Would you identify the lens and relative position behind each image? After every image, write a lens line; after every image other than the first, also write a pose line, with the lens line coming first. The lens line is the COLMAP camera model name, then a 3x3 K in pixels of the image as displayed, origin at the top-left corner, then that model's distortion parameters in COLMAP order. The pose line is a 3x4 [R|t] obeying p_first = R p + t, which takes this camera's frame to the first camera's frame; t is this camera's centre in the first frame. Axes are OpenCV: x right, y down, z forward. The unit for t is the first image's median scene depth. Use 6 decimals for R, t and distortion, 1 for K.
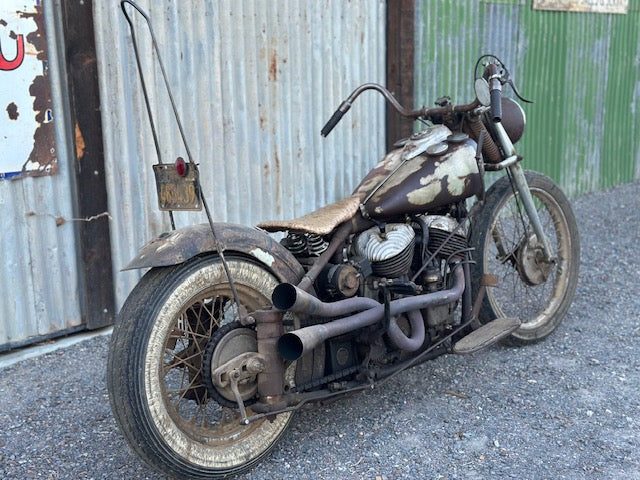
lens RADIAL K [[893.8, 0, 327.6], [0, 893.8, 239.4], [0, 0, 1]] dist [0.159814, -0.243765]
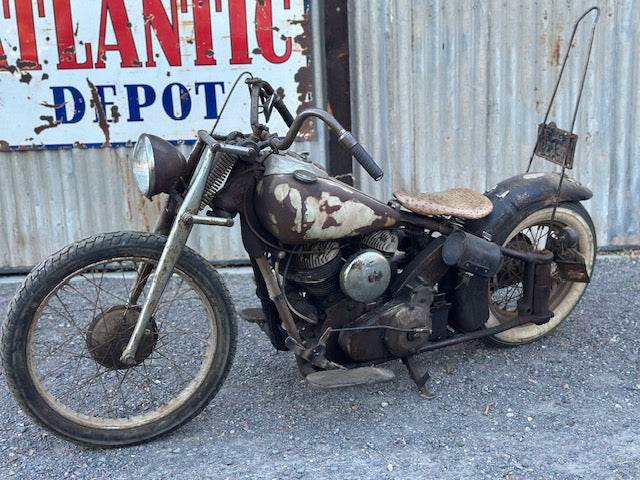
lens RADIAL K [[893.8, 0, 327.6], [0, 893.8, 239.4], [0, 0, 1]] dist [0.159814, -0.243765]
pose [[0.652725, 0.156958, -0.741157, 0.701507], [-0.122318, 0.987302, 0.101361, -0.063541], [0.747655, 0.024496, 0.663635, 0.139562]]
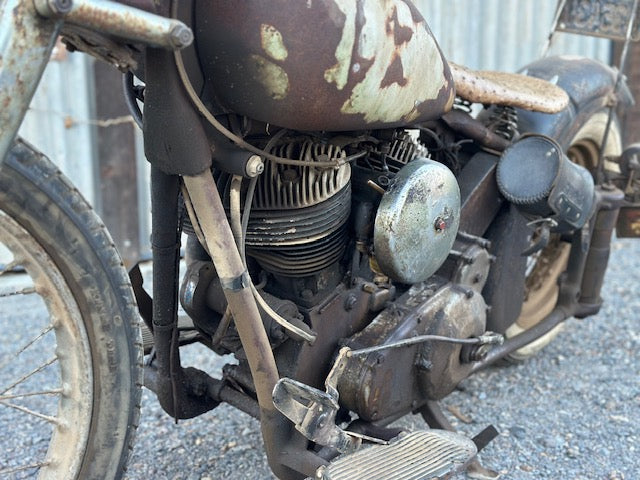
lens RADIAL K [[893.8, 0, 327.6], [0, 893.8, 239.4], [0, 0, 1]] dist [0.159814, -0.243765]
pose [[0.904719, 0.090730, -0.416235, 0.251598], [-0.094071, 0.995487, 0.012522, 0.051109], [0.415492, 0.027826, 0.909171, 0.365040]]
